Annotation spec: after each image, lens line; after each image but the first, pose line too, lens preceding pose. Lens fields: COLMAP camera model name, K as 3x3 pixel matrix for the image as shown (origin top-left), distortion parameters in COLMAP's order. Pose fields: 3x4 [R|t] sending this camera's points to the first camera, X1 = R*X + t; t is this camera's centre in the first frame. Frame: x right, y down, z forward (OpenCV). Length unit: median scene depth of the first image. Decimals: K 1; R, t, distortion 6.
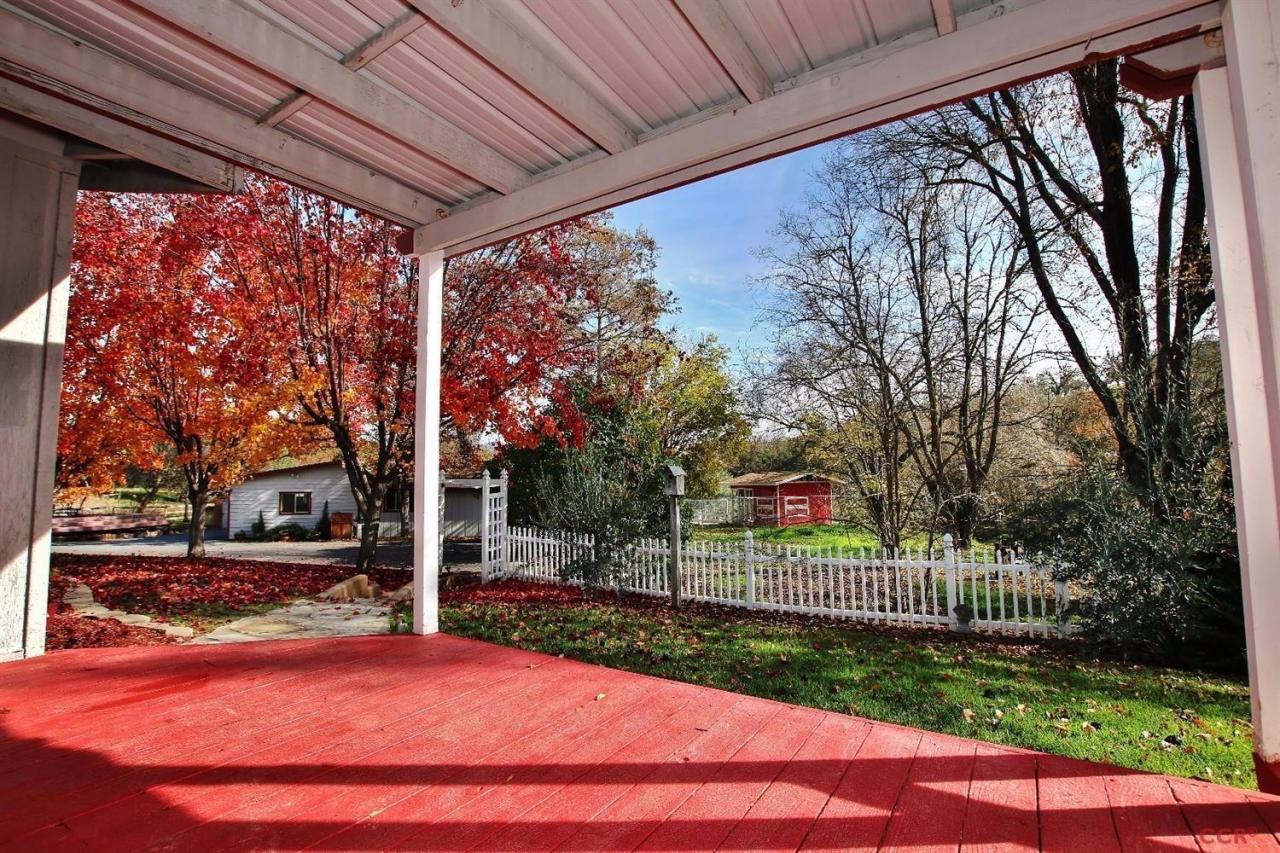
lens RADIAL K [[583.6, 0, 631.6], [0, 583.6, 433.4], [0, 0, 1]] dist [-0.047377, 0.009599]
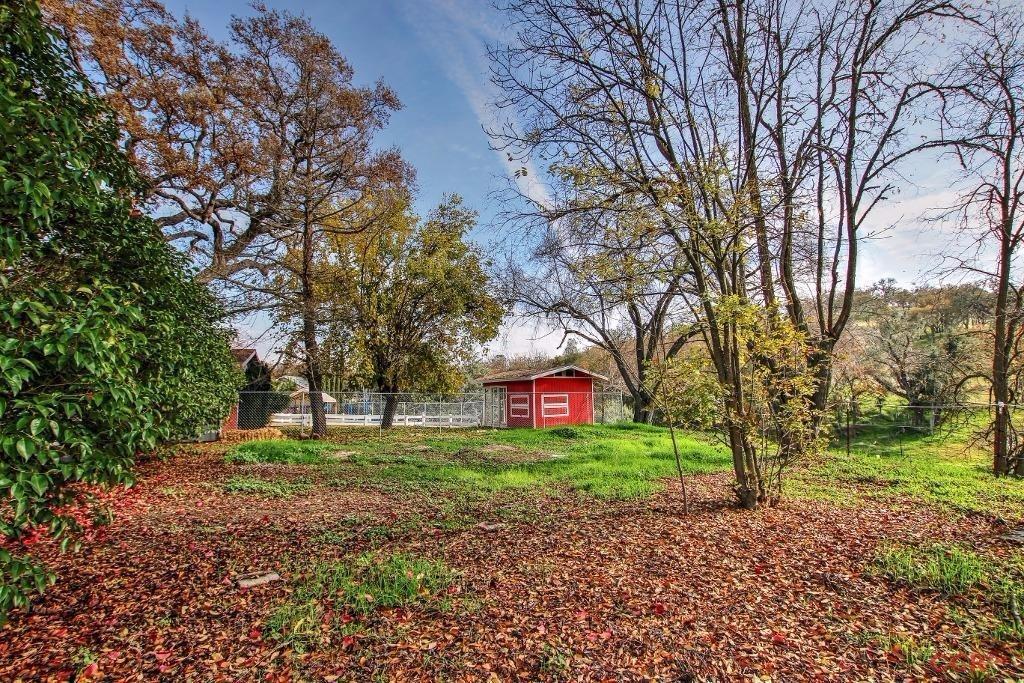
lens RADIAL K [[466.9, 0, 505.3], [0, 466.9, 347.0], [0, 0, 1]] dist [-0.047377, 0.009599]
pose [[0.985055, 0.013179, 0.171736, 0.138072], [-0.008992, 0.999644, -0.025135, 0.087822], [-0.172006, 0.023215, 0.984822, 0.493914]]
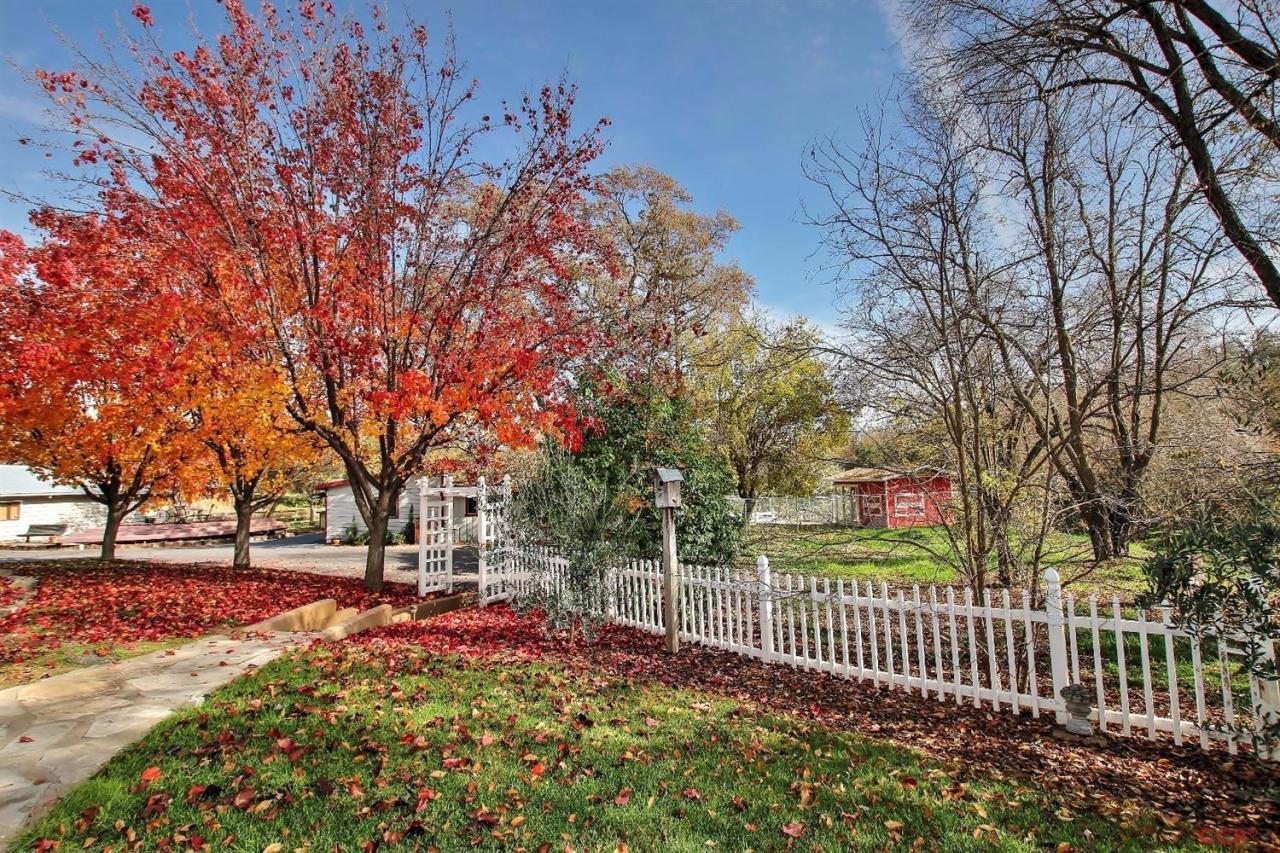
lens RADIAL K [[583.6, 0, 631.6], [0, 583.6, 433.4], [0, 0, 1]] dist [-0.047377, 0.009599]
pose [[0.980349, -0.034978, -0.194146, 0.069825], [0.035958, 0.999352, 0.001524, 0.002325], [0.193967, -0.008475, 0.980971, 0.092036]]
